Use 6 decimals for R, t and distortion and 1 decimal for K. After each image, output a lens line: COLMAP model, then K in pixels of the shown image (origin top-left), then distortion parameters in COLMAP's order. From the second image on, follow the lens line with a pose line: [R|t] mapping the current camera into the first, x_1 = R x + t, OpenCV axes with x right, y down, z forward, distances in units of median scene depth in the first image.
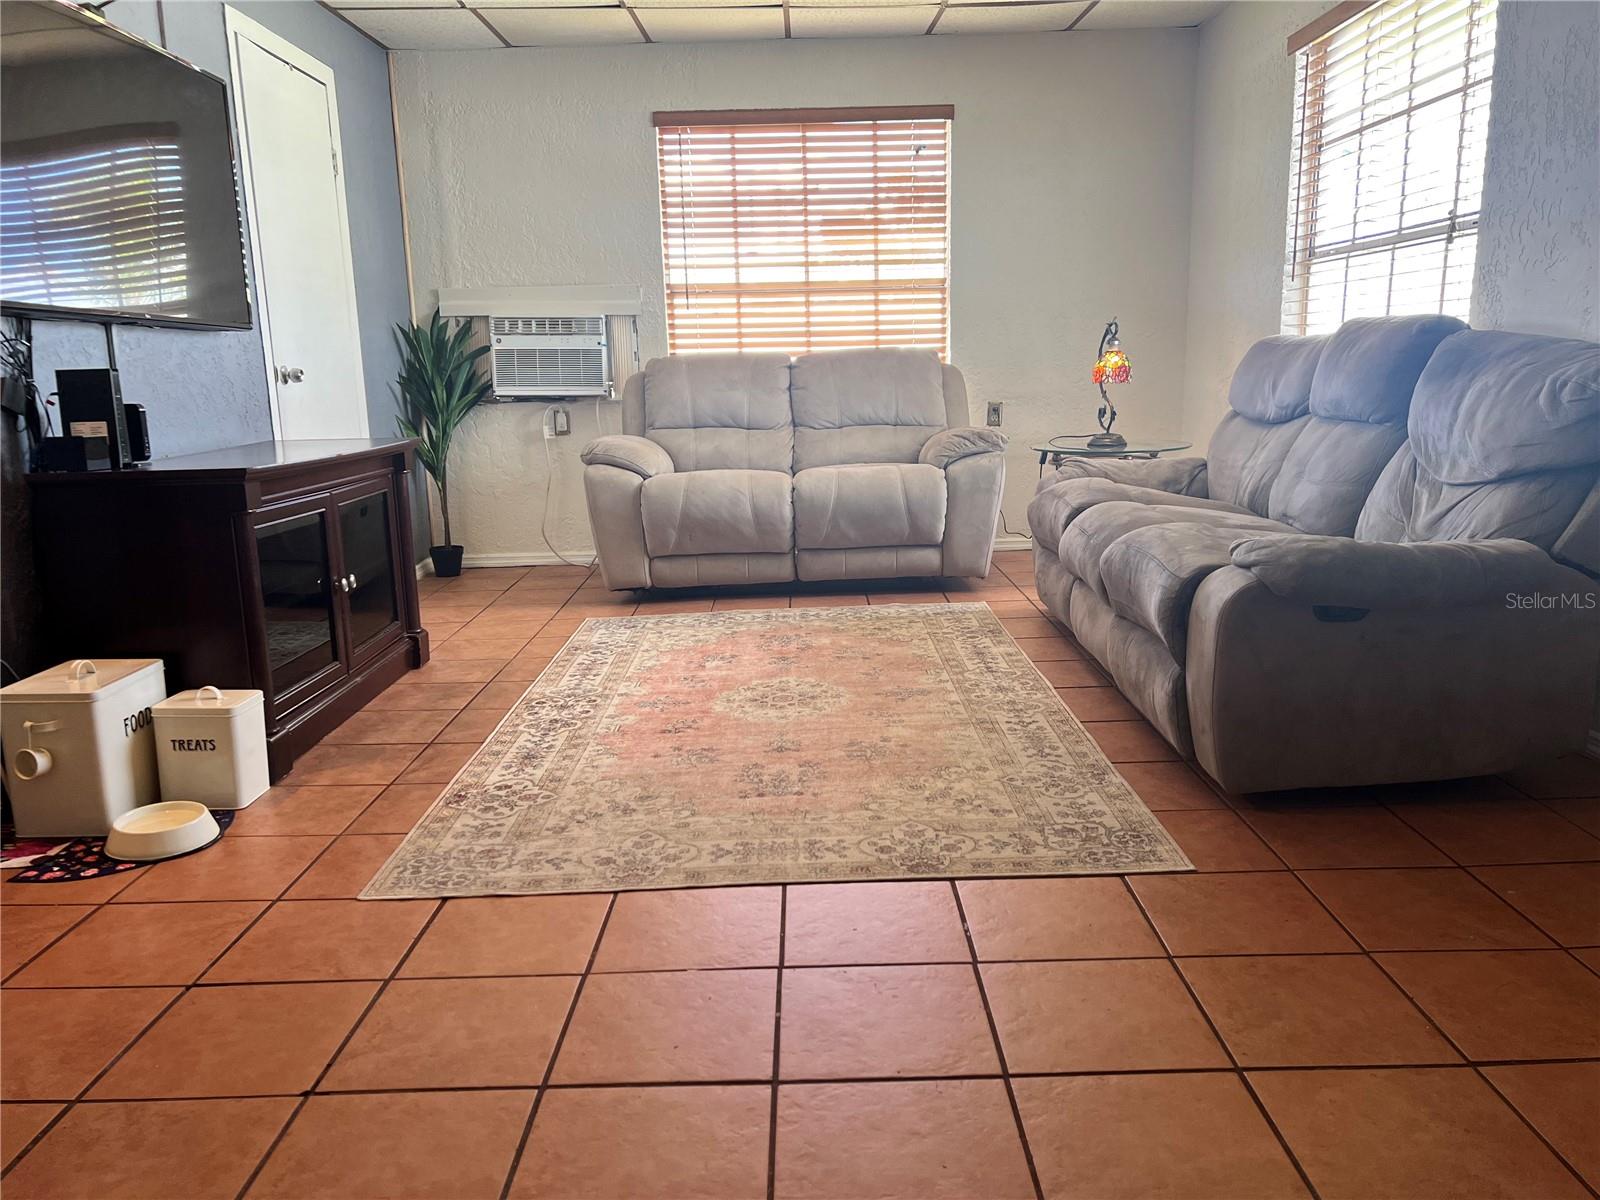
lens RADIAL K [[1184.7, 0, 800.8], [0, 1184.7, 603.5], [0, 0, 1]] dist [0.076180, 0.000645]
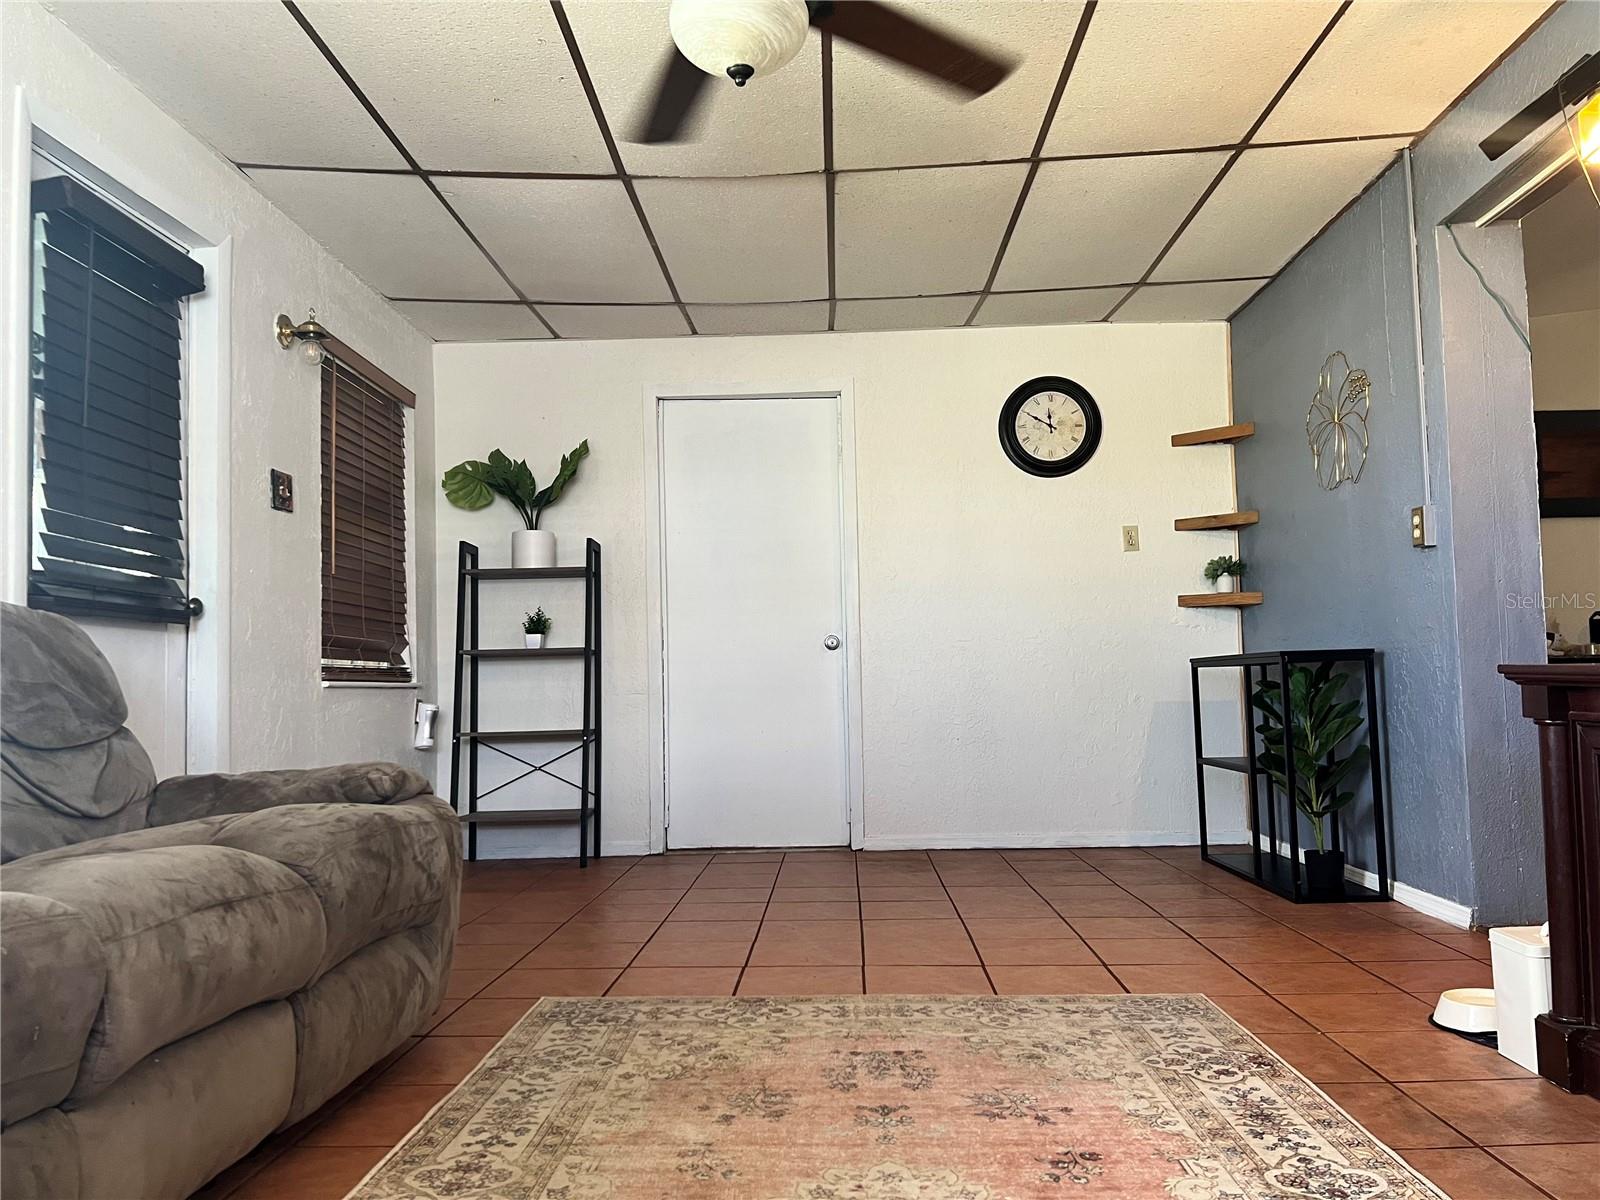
lens RADIAL K [[1184.7, 0, 802.2], [0, 1184.7, 602.6], [0, 0, 1]] dist [0.076180, 0.000645]
pose [[-0.998521, 0.043658, 0.032400, -0.005431], [0.047348, 0.991201, 0.123609, -0.278292], [-0.026718, 0.124960, -0.991802, 1.807195]]
